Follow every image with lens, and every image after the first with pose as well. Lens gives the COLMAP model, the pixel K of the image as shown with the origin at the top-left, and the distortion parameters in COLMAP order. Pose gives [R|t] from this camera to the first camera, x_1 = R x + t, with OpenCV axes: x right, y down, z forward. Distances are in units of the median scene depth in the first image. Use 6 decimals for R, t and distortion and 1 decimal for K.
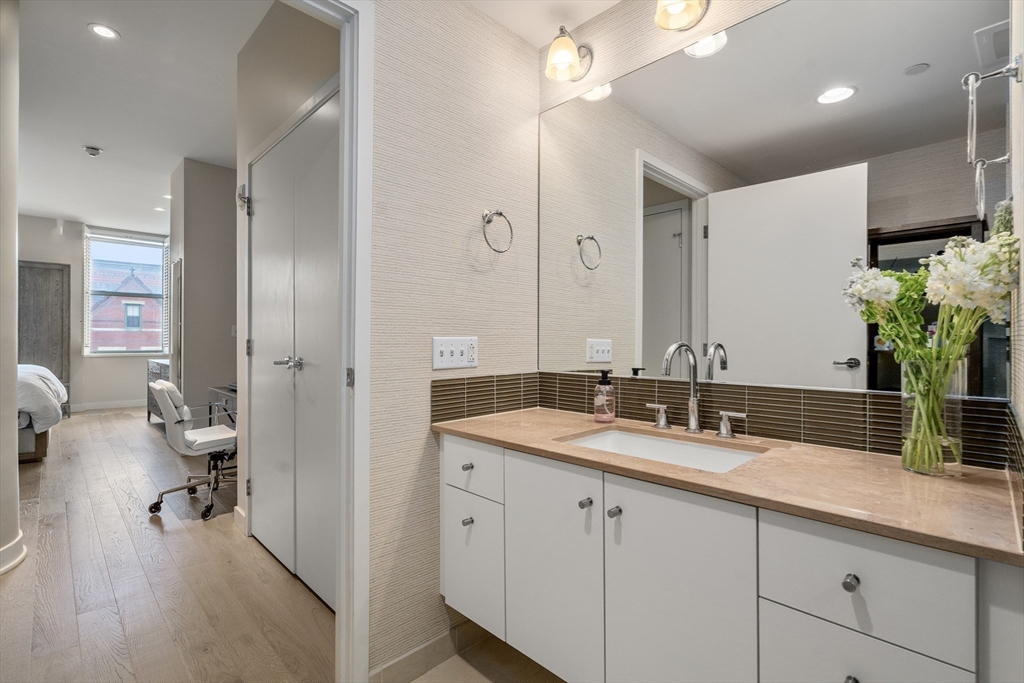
lens RADIAL K [[464.2, 0, 513.4], [0, 464.2, 343.6], [0, 0, 1]] dist [-0.004392, 0.000249]
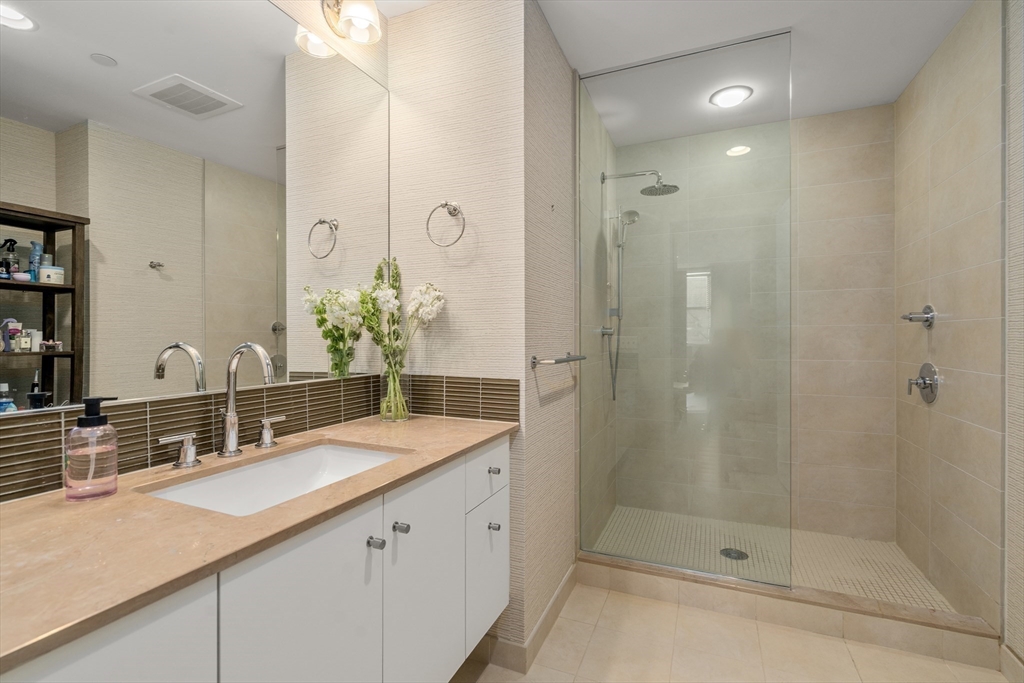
lens RADIAL K [[464.2, 0, 513.4], [0, 464.2, 343.6], [0, 0, 1]] dist [-0.004392, 0.000249]
pose [[-0.372560, -0.020962, 0.927771, -0.543017], [0.003216, 0.999710, 0.023879, -0.017736], [-0.928002, 0.011880, -0.372385, 0.863772]]
